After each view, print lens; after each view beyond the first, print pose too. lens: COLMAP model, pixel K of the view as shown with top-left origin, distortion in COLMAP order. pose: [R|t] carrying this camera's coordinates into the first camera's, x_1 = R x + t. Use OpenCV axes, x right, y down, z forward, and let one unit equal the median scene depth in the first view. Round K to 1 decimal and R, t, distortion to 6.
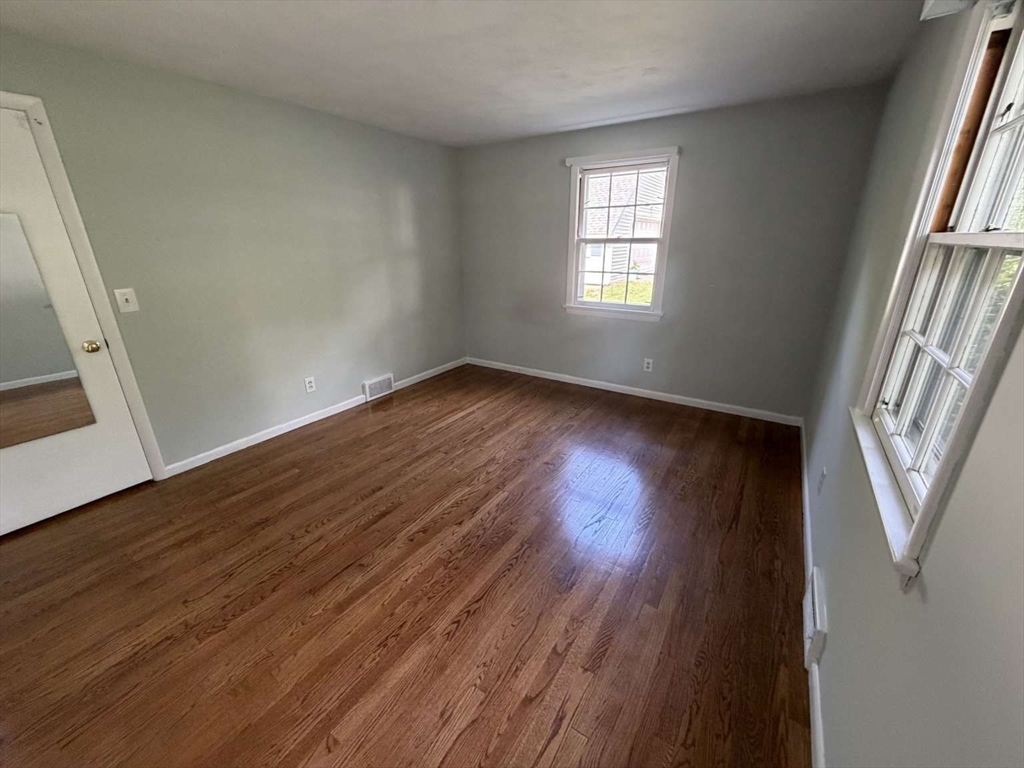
lens RADIAL K [[407.4, 0, 507.8], [0, 407.4, 387.7], [0, 0, 1]] dist [0.000757, 0.000400]
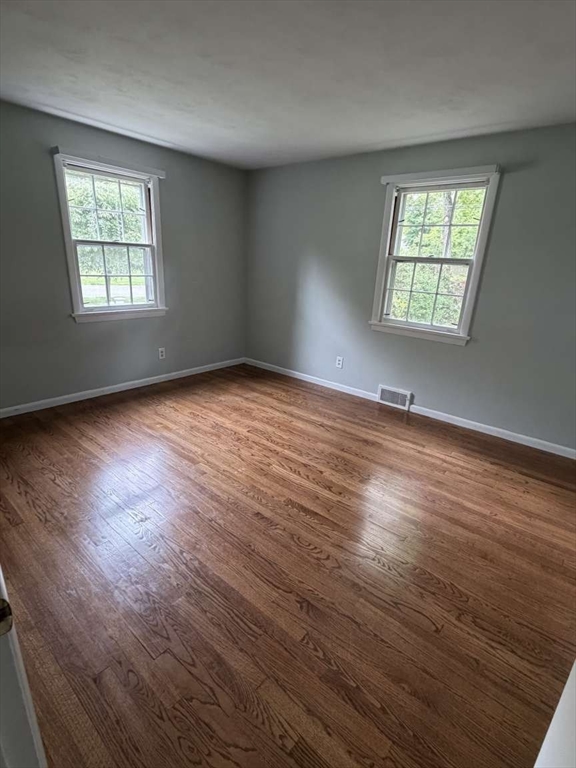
lens RADIAL K [[380.5, 0, 288.0], [0, 380.5, 384.0], [0, 0, 1]] dist [0.003967, 0.000677]
pose [[0.119939, -0.297021, 0.947308, -0.934598], [0.293119, 0.922253, 0.252053, -0.198785], [-0.948523, 0.247444, 0.197677, 0.633353]]
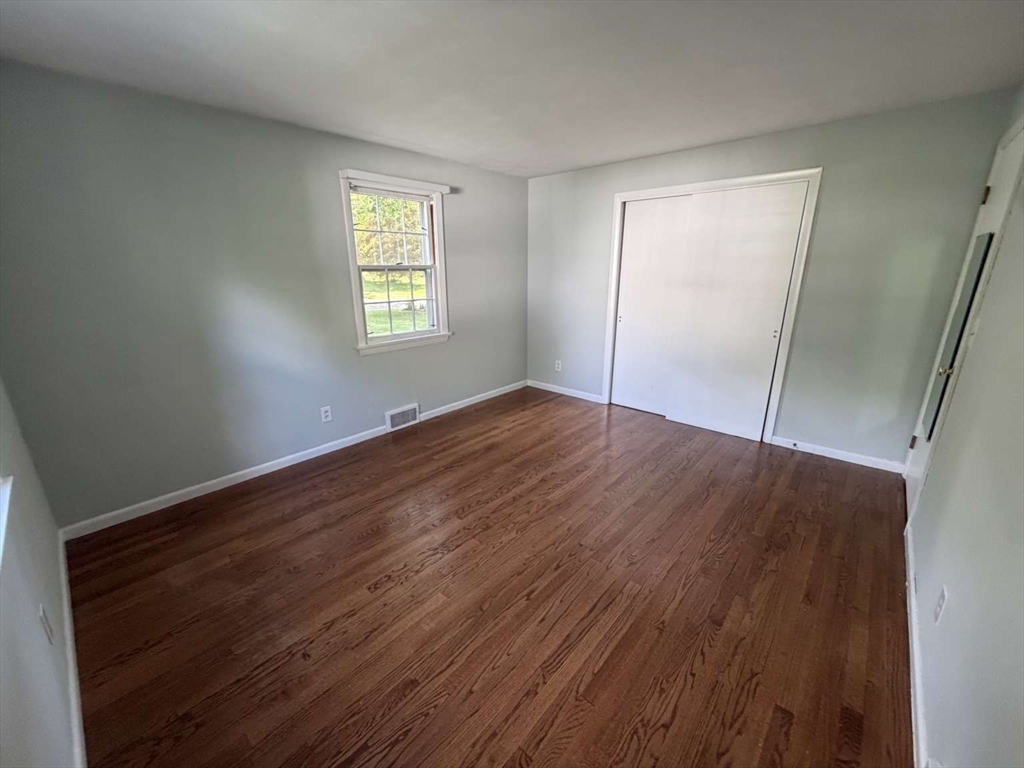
lens RADIAL K [[407.4, 0, 507.8], [0, 407.4, 387.7], [0, 0, 1]] dist [0.000757, 0.000400]
pose [[-0.987746, -0.030714, 0.153016, -0.132562], [0.067146, 0.801429, 0.594309, -0.553190], [-0.140885, 0.597301, -0.789546, 1.518328]]
